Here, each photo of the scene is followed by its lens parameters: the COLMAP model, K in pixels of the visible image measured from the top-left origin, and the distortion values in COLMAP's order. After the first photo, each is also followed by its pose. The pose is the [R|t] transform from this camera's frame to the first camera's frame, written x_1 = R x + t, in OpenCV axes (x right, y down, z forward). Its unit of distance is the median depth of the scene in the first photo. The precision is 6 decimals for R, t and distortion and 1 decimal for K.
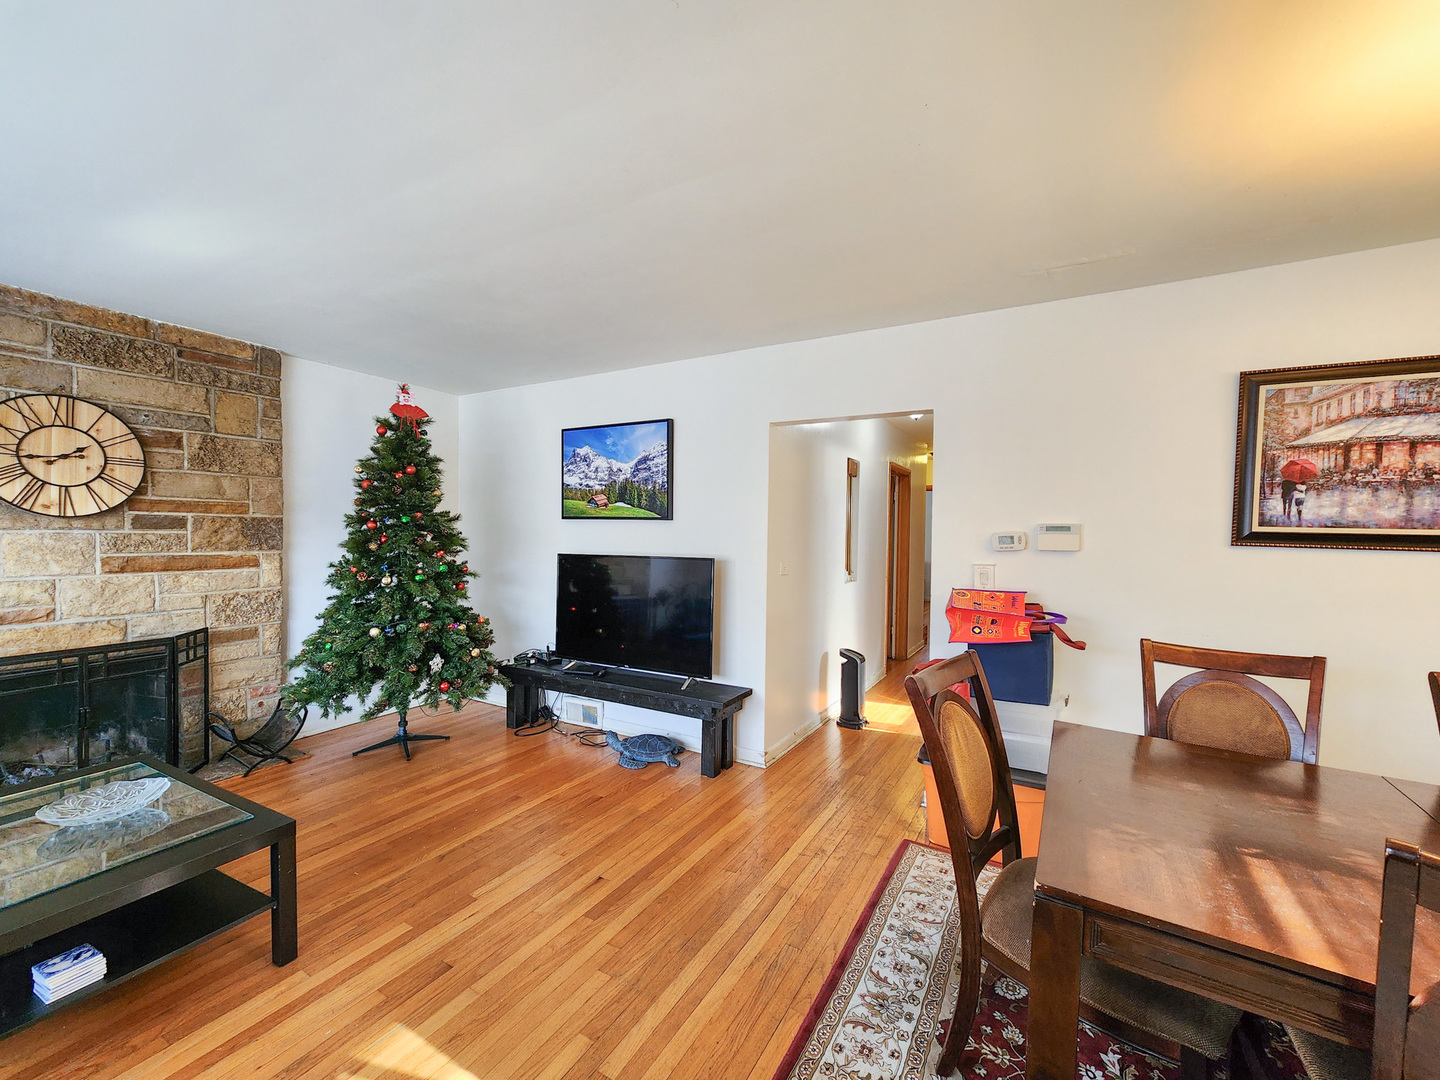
lens RADIAL K [[593.3, 0, 718.6], [0, 593.3, 542.7], [0, 0, 1]] dist [0.001038, 0.001189]
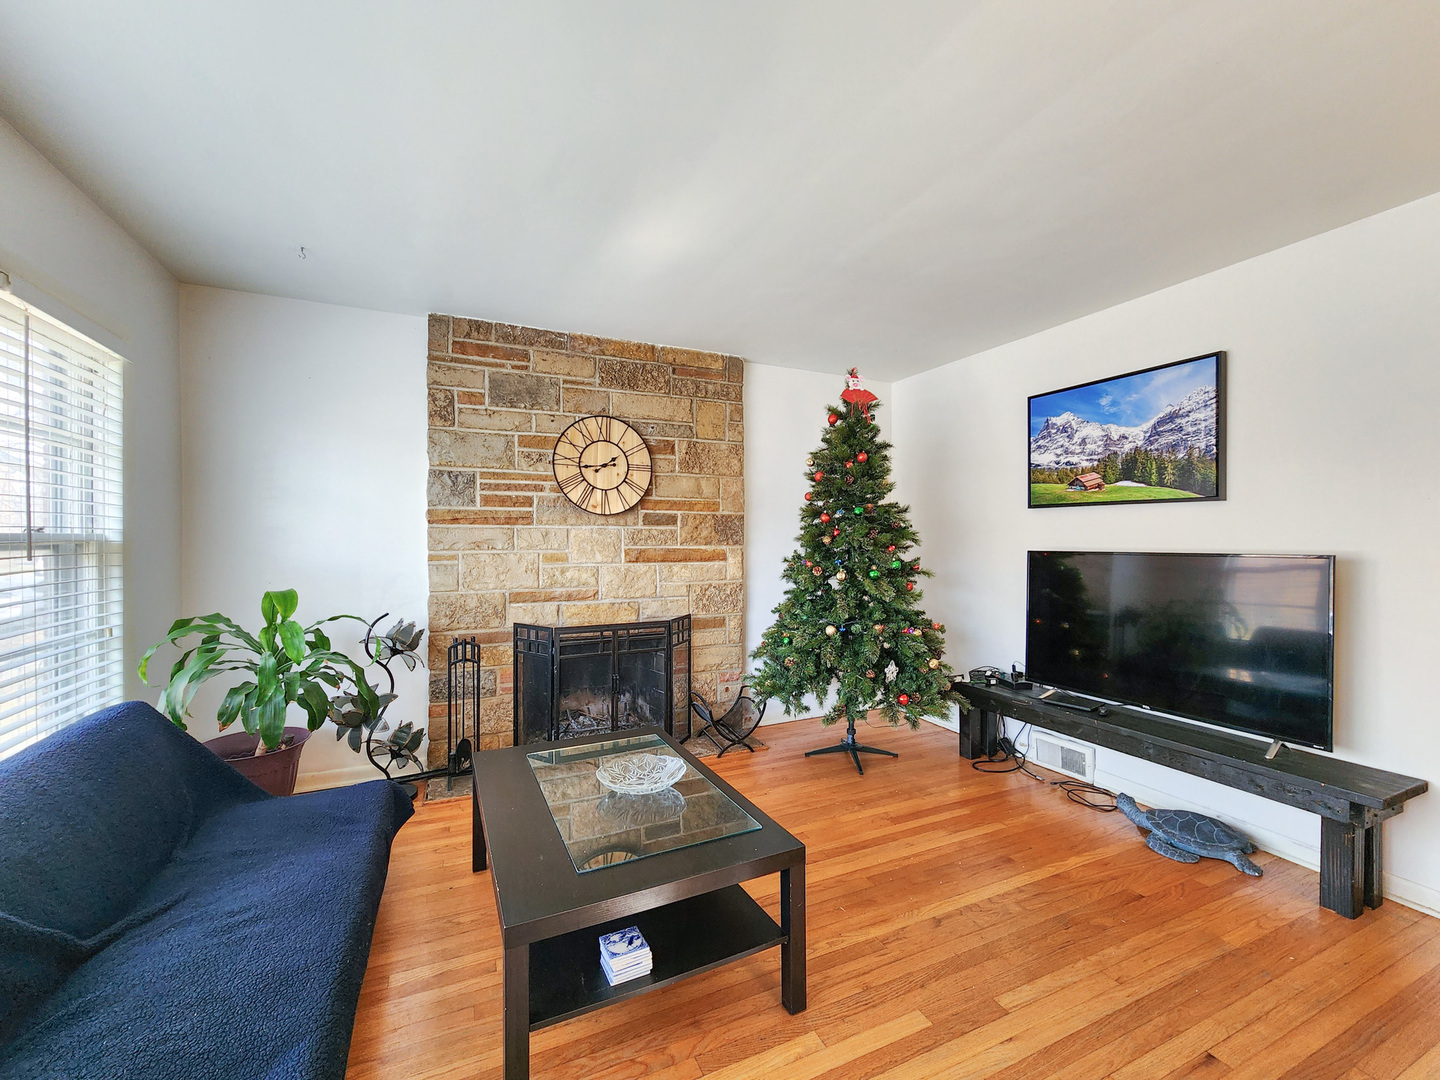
lens RADIAL K [[593.3, 0, 716.6], [0, 593.3, 540.3], [0, 0, 1]] dist [0.001038, 0.001189]
pose [[0.813168, -0.007039, -0.581987, -0.170643], [-0.004159, 0.999831, -0.017903, 0.024229], [0.582014, 0.016979, 0.813001, 0.122296]]
